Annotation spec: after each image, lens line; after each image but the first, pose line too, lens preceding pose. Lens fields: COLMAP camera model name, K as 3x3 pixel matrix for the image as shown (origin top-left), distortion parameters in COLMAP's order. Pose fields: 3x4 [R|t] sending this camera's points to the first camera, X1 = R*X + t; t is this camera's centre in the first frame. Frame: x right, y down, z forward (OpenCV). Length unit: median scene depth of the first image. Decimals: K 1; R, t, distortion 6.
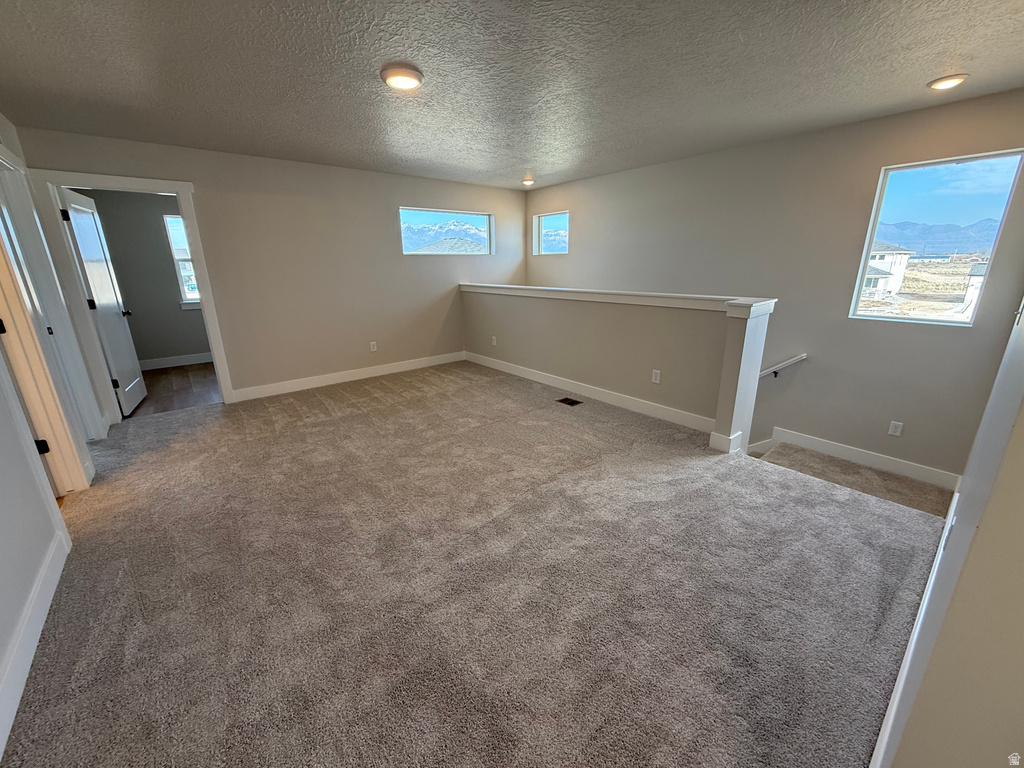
lens RADIAL K [[409.0, 0, 507.6], [0, 409.0, 382.0], [0, 0, 1]] dist [-0.001695, 0.000098]
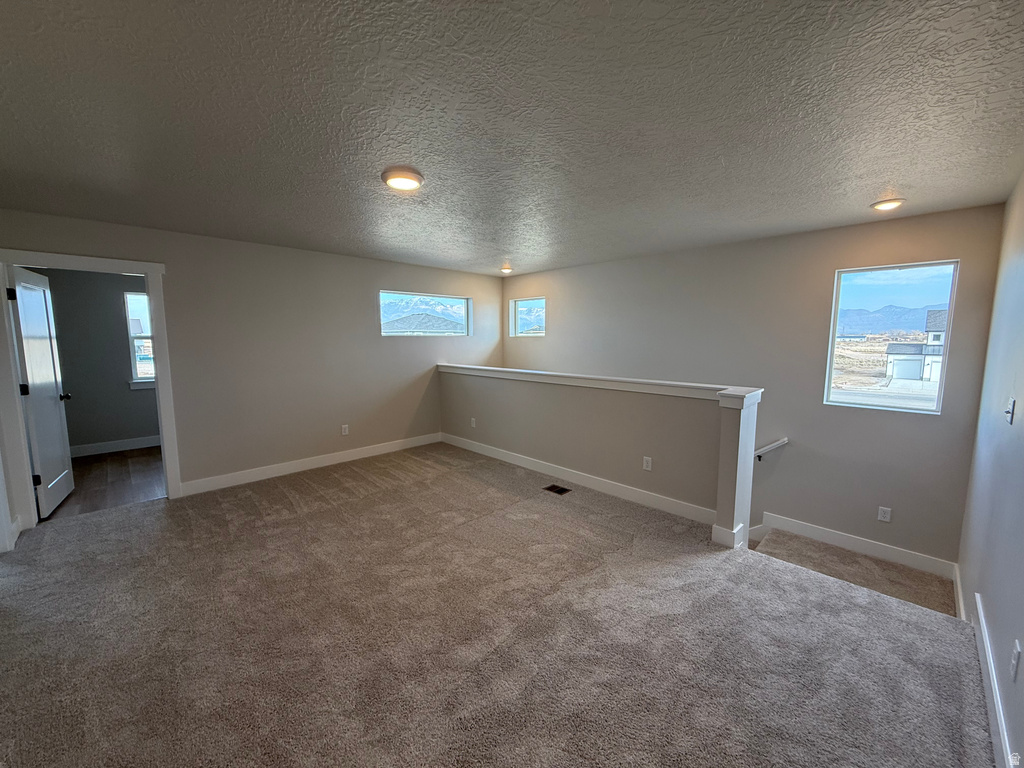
lens RADIAL K [[409.0, 0, 510.8], [0, 409.0, 382.7], [0, 0, 1]] dist [-0.001695, 0.000098]
pose [[0.996004, 0.002198, 0.089283, -0.058000], [0.013384, 0.984736, -0.173542, -0.045110], [-0.088302, 0.174043, 0.980771, 0.044378]]
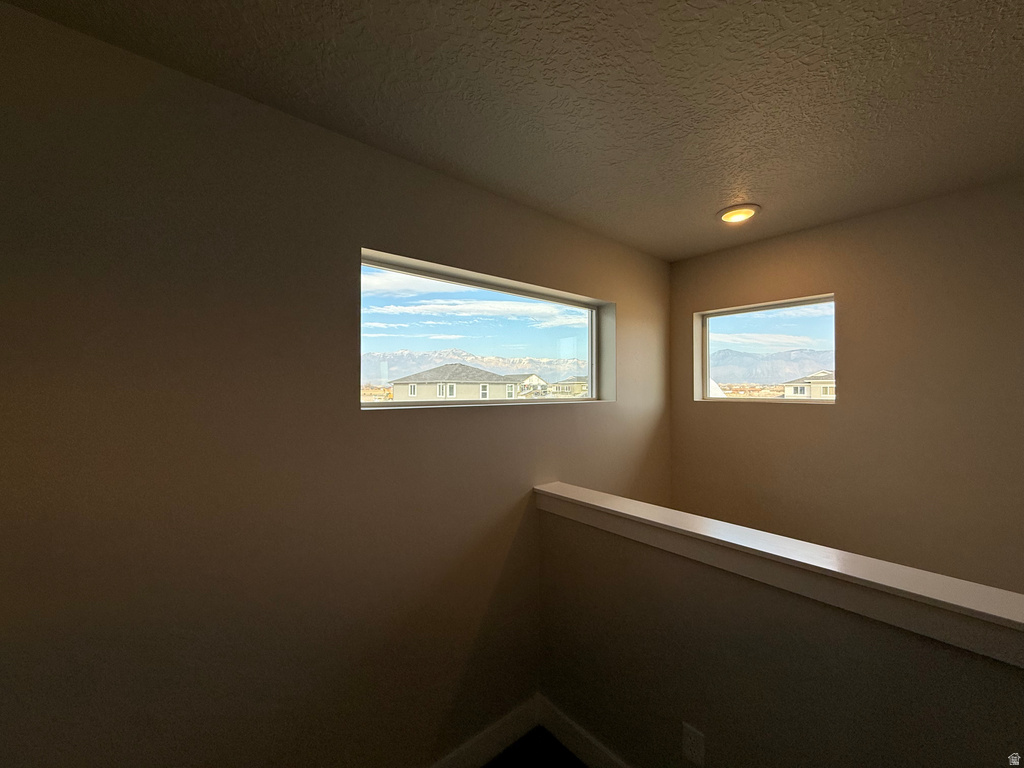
lens RADIAL K [[409.0, 0, 510.4], [0, 409.0, 387.3], [0, 0, 1]] dist [-0.001695, 0.000098]
pose [[0.999792, 0.014125, 0.014696, -0.288187], [-0.009401, 0.959261, -0.282366, -0.451380], [-0.018086, 0.282169, 0.959194, 1.327157]]
